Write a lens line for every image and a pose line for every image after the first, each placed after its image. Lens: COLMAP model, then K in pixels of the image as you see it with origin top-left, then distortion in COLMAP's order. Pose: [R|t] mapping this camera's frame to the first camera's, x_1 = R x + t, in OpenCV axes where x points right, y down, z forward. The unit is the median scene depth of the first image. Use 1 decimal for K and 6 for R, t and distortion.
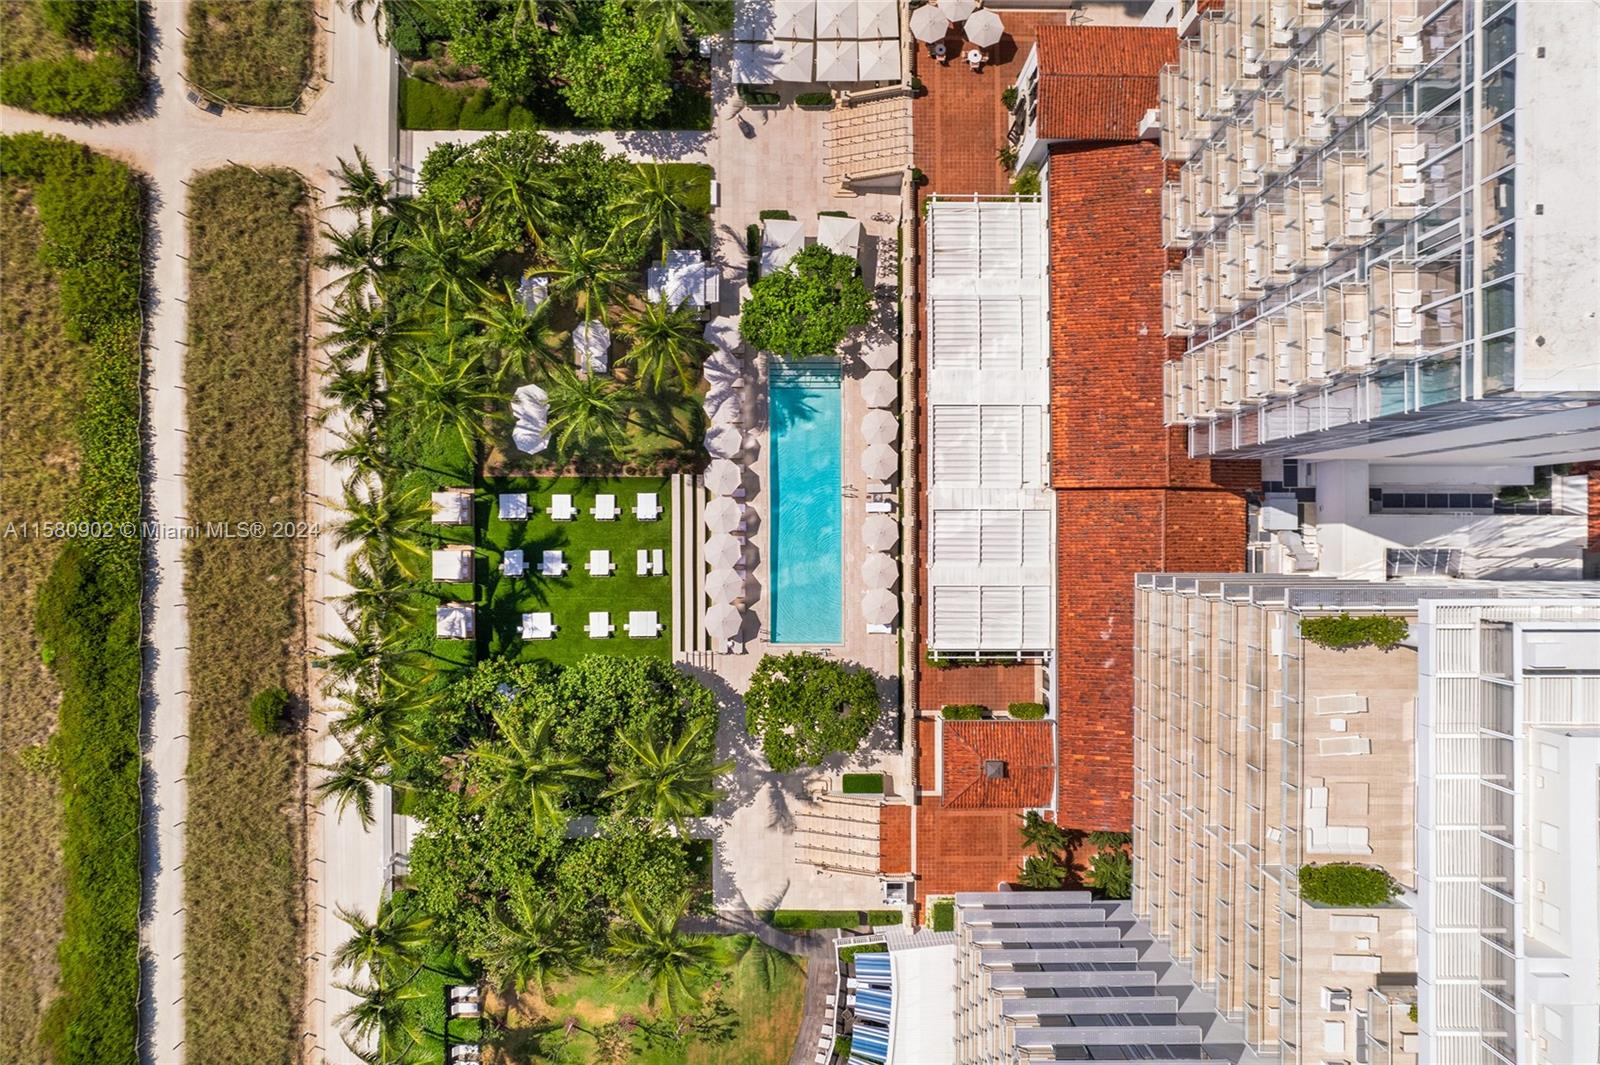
lens RADIAL K [[1053.3, 0, 799.8], [0, 1053.3, 547.7], [0, 0, 1]] dist [-0.054429, 0.076486]
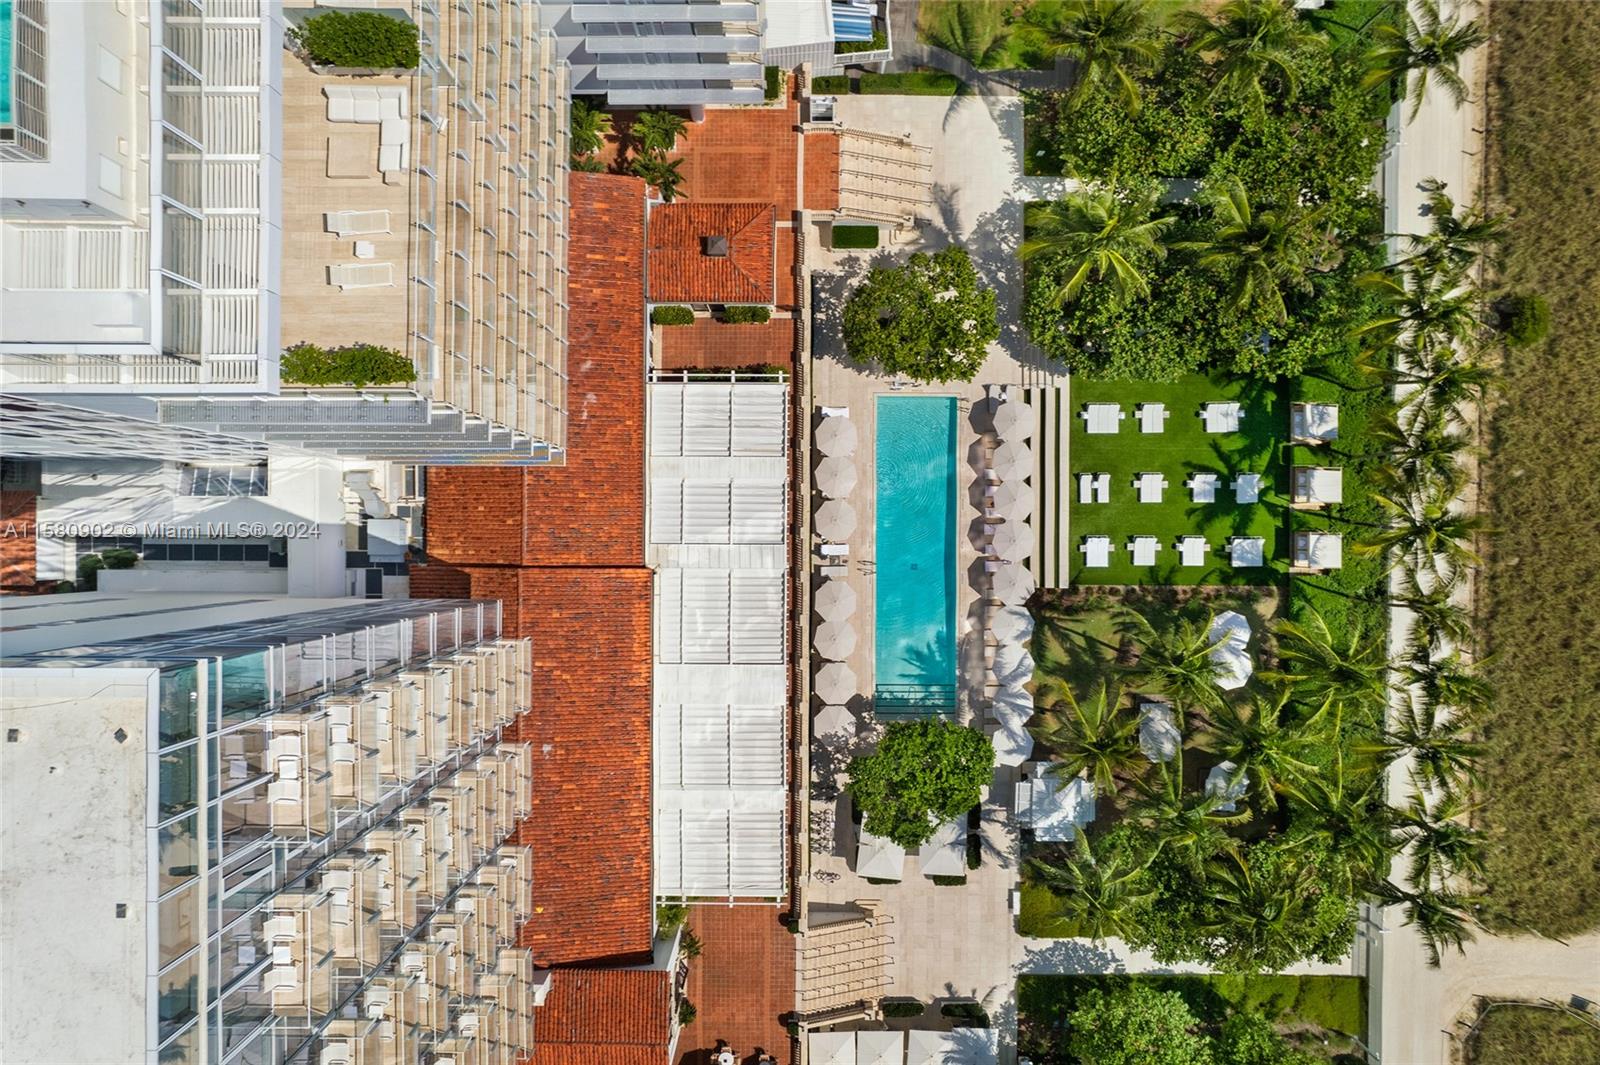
lens RADIAL K [[1043.8, 0, 800.0], [0, 1043.8, 532.5], [0, 0, 1]] dist [-0.062980, 0.071839]
pose [[-0.999982, -0.004579, -0.003806, 0.110729], [0.004581, -0.999989, -0.000514, -0.024242], [-0.003803, -0.000531, 0.999993, 0.128011]]
